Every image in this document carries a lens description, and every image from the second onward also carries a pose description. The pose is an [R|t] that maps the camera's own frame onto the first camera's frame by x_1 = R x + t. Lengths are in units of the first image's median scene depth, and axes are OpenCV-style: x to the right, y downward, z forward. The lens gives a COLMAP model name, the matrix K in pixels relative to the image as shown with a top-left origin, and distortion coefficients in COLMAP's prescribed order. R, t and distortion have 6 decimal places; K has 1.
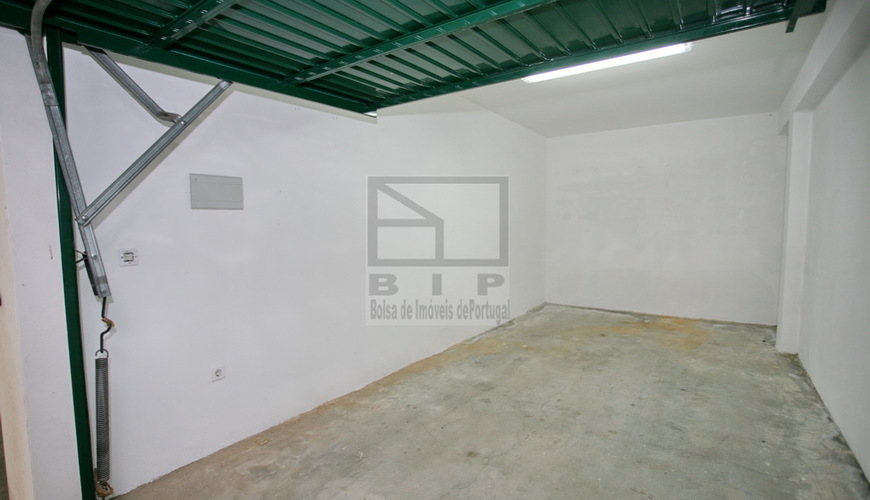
lens RADIAL K [[420.8, 0, 433.8], [0, 420.8, 246.9], [0, 0, 1]] dist [-0.050556, 0.002035]
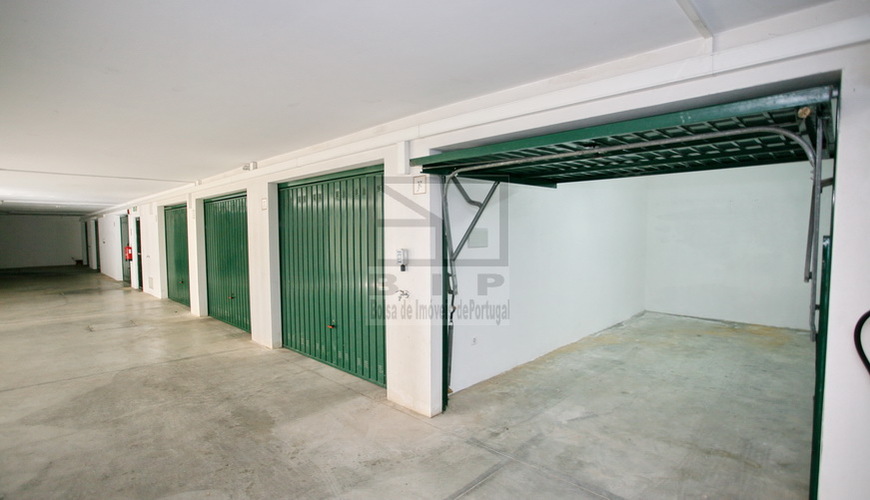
lens RADIAL K [[420.8, 0, 432.4], [0, 420.8, 248.5], [0, 0, 1]] dist [-0.050556, 0.002035]
pose [[0.986408, 0.003442, -0.164278, -0.284813], [-0.006892, 0.999767, -0.020438, -0.032588], [0.164169, 0.021293, 0.986202, -0.560631]]
